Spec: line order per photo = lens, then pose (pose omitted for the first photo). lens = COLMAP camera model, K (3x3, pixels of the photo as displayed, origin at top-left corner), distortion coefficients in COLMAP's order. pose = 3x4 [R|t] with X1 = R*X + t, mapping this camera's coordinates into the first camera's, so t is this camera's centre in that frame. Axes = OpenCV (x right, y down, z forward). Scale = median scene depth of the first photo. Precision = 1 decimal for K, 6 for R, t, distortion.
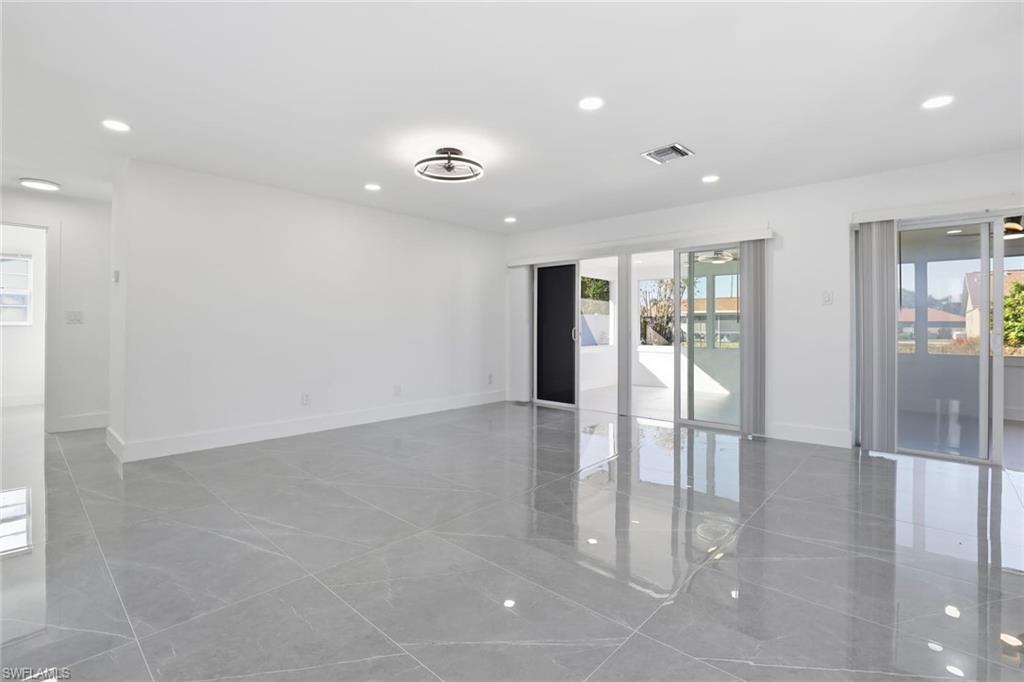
lens RADIAL K [[472.2, 0, 515.3], [0, 472.2, 326.9], [0, 0, 1]] dist [-0.040523, 0.006475]
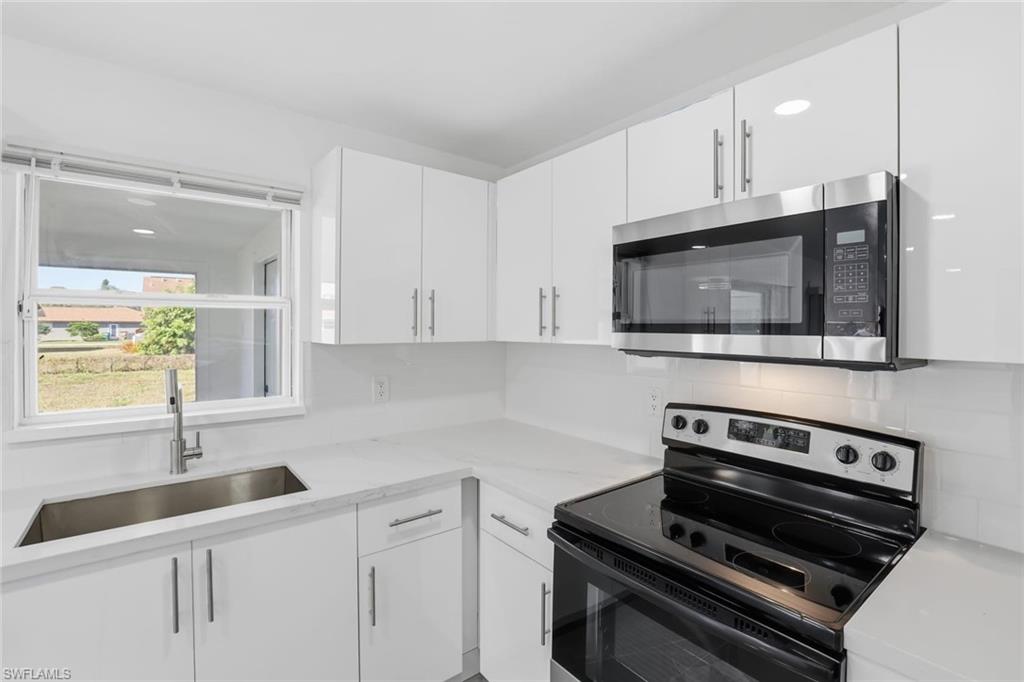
lens RADIAL K [[472.2, 0, 515.8], [0, 472.2, 323.9], [0, 0, 1]] dist [-0.040523, 0.006475]
pose [[0.165222, -0.001024, 0.986256, 0.435342], [0.002265, 0.999997, 0.000659, -0.044451], [-0.986254, 0.002125, 0.165224, 0.057972]]
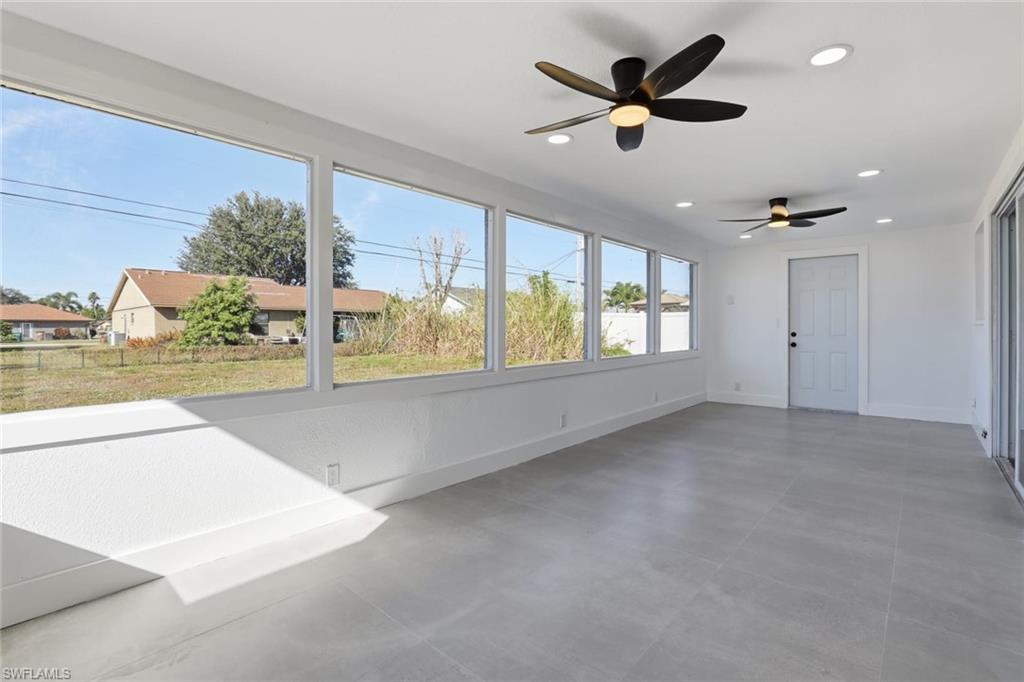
lens RADIAL K [[472.2, 0, 517.3], [0, 472.2, 339.9], [0, 0, 1]] dist [-0.040523, 0.006475]
pose [[-0.019212, -0.032429, 0.999289, 0.097453], [0.003205, 0.999467, 0.032496, 0.000739], [-0.999810, 0.003827, -0.019098, 0.821920]]
